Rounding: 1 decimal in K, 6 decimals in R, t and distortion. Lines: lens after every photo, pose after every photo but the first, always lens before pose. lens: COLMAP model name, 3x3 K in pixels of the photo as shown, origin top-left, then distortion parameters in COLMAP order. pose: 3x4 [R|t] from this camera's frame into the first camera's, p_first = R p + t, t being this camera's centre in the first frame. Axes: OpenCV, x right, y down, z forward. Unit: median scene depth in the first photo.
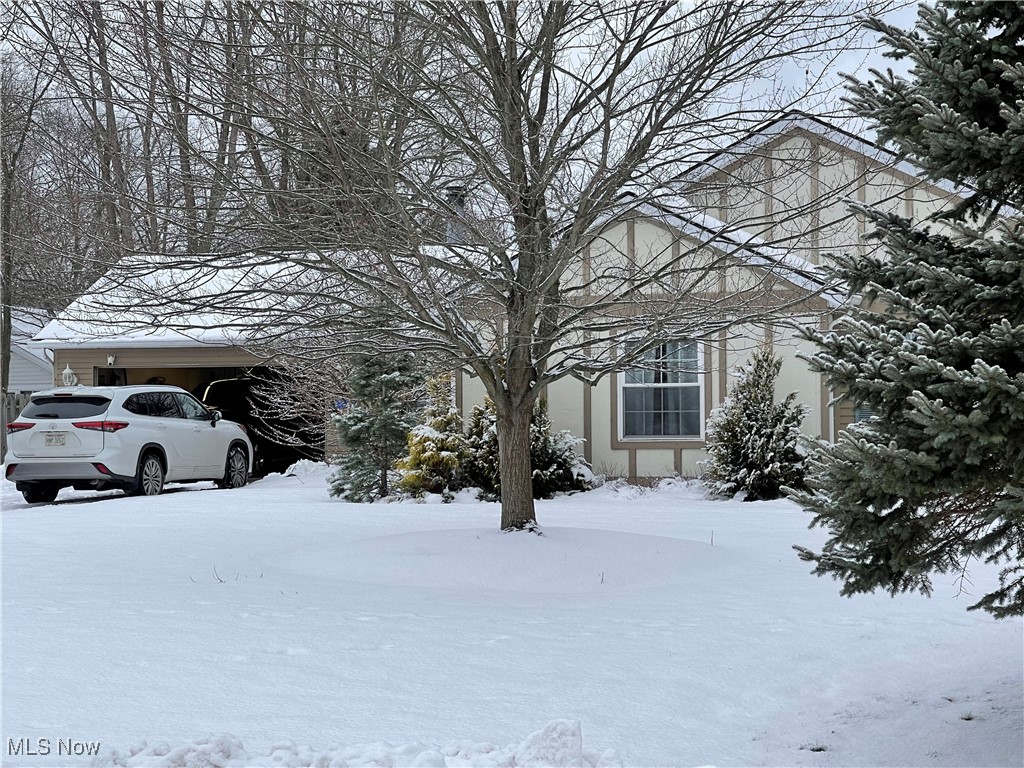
lens RADIAL K [[2173.0, 0, 513.1], [0, 2173.0, 385.3], [0, 0, 1]] dist [0.173671, 0.000000]
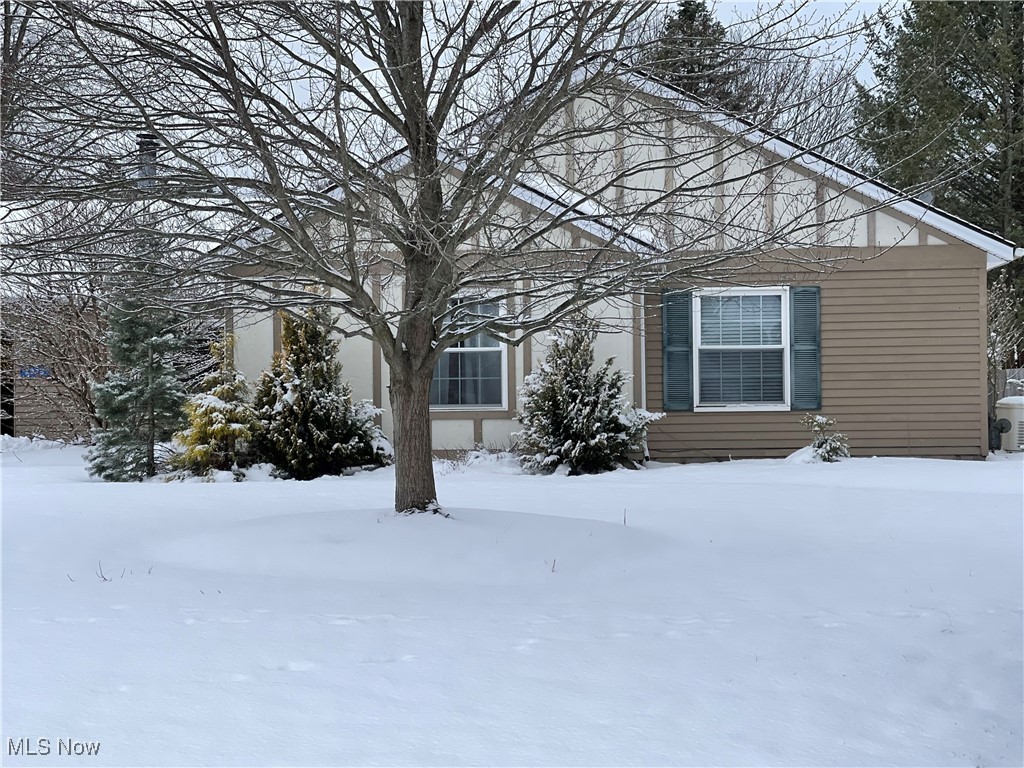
lens RADIAL K [[2173.0, 0, 511.0], [0, 2173.0, 382.8], [0, 0, 1]] dist [0.173671, 0.000000]
pose [[0.977604, -0.001728, 0.210446, -0.108195], [-0.000591, 0.999940, 0.010954, 0.003989], [-0.210453, -0.010833, 0.977544, 0.105475]]
